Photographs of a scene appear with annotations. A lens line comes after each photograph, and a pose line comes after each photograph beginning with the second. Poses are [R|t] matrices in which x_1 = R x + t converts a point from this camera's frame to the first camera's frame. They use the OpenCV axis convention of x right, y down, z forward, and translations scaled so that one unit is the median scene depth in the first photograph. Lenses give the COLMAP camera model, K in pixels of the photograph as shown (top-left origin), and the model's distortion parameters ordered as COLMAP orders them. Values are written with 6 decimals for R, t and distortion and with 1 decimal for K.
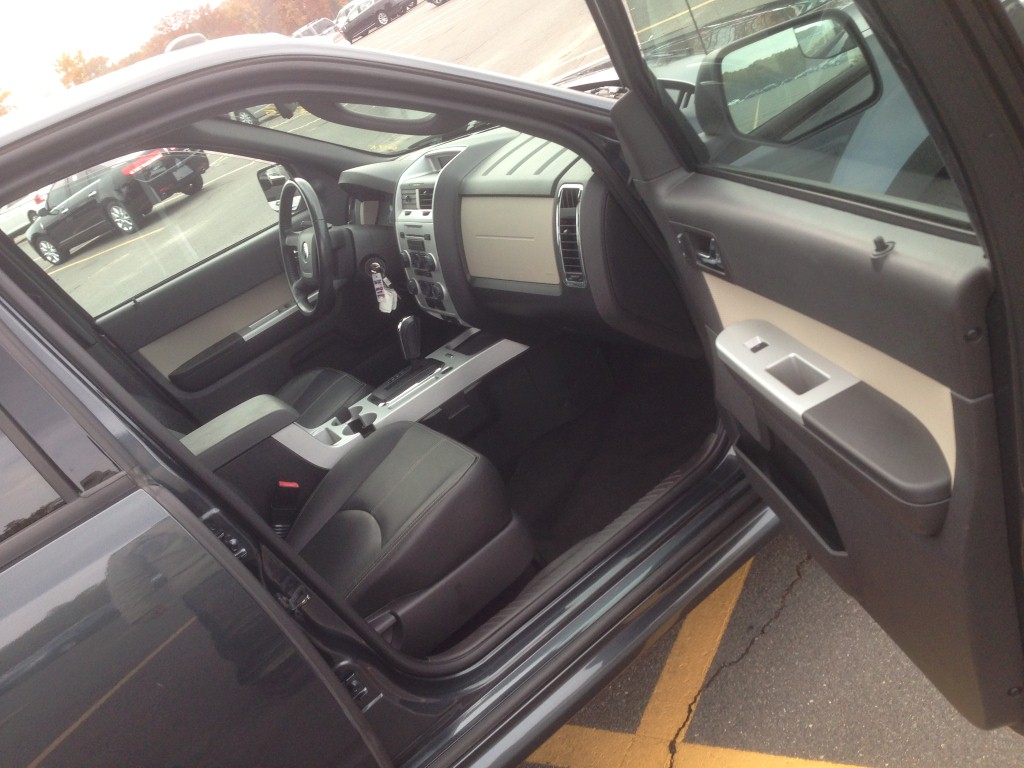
lens RADIAL K [[957.0, 0, 533.9], [0, 957.0, 383.1], [0, 0, 1]] dist [0.082018, 0.000877]
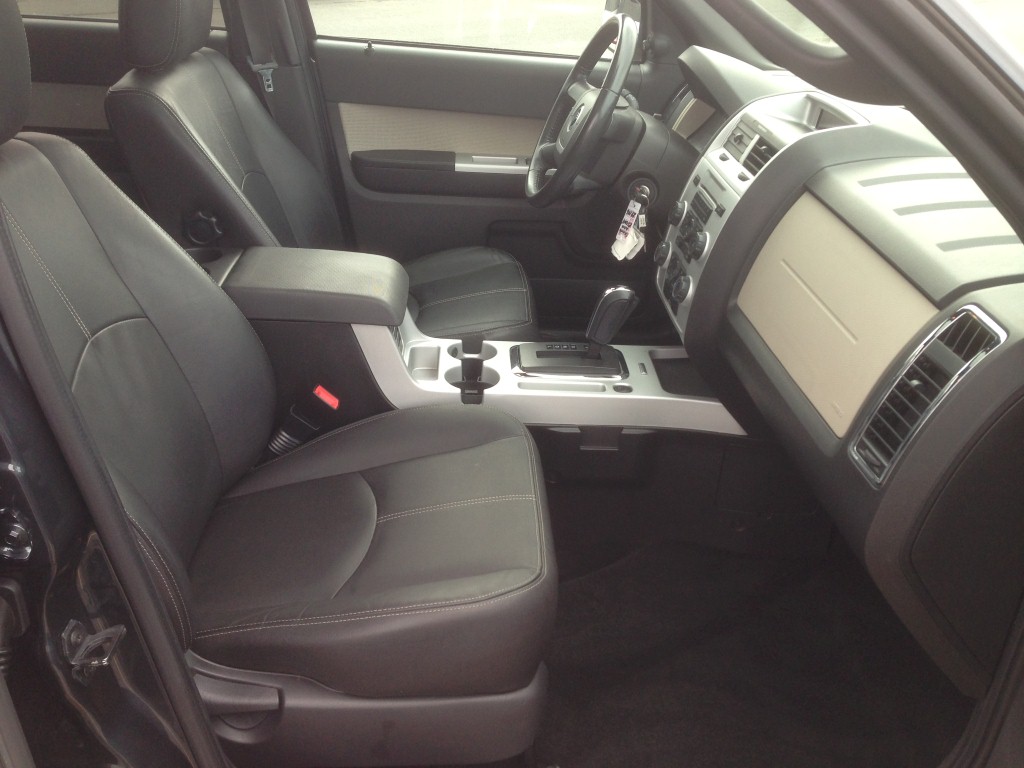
lens RADIAL K [[925.8, 0, 512.0], [0, 925.8, 384.0], [0, 0, 1]] dist [0.123384, -0.201616]
pose [[0.764231, 0.615889, -0.191394, -0.027180], [-0.579339, 0.785972, 0.215904, -0.110131], [0.283403, -0.054118, 0.957473, 0.353840]]
